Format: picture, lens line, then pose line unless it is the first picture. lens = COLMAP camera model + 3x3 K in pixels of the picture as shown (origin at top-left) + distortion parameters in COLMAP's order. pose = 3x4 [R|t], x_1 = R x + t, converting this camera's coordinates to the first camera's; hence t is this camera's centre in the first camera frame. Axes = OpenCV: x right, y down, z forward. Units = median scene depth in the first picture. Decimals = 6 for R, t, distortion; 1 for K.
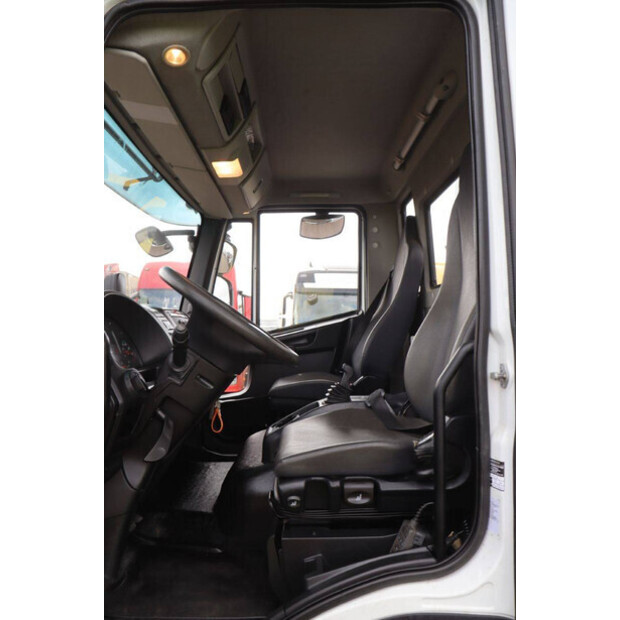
lens RADIAL K [[511.1, 0, 311.1], [0, 511.1, 319.3], [0, 0, 1]] dist [-0.183950, 0.166988]
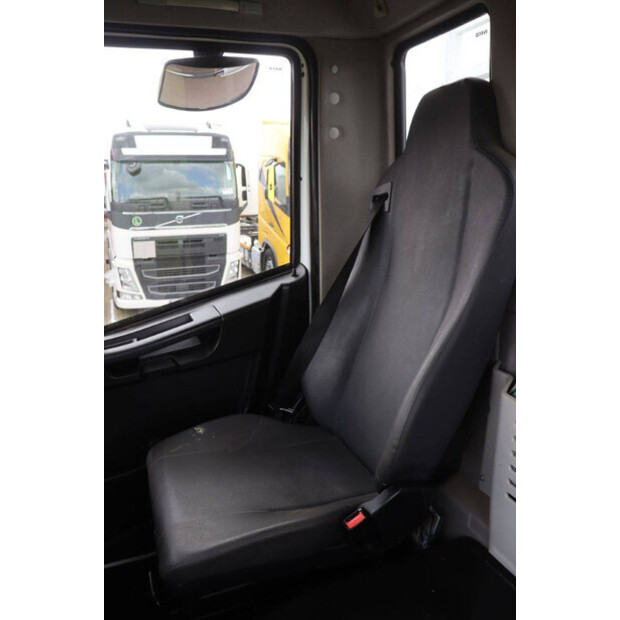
lens RADIAL K [[511.1, 0, 311.1], [0, 511.1, 319.3], [0, 0, 1]] dist [-0.183950, 0.166988]
pose [[0.937941, -0.099801, 0.332124, -0.064770], [0.002094, 0.959309, 0.282351, -0.113303], [-0.346788, -0.264133, 0.899984, 0.556866]]
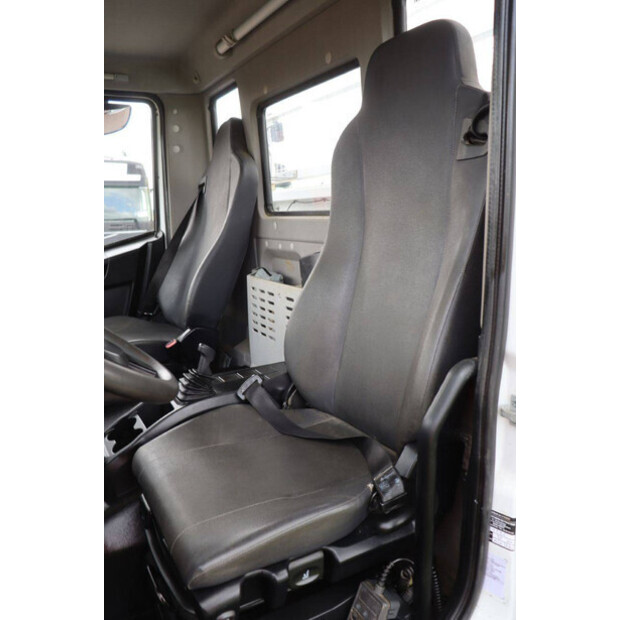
lens RADIAL K [[511.1, 0, 311.1], [0, 511.1, 319.3], [0, 0, 1]] dist [-0.183950, 0.166988]
pose [[0.877089, -0.105007, 0.468709, -0.079618], [-0.005920, 0.973374, 0.229148, -0.068206], [-0.480291, -0.203758, 0.853114, 0.195590]]
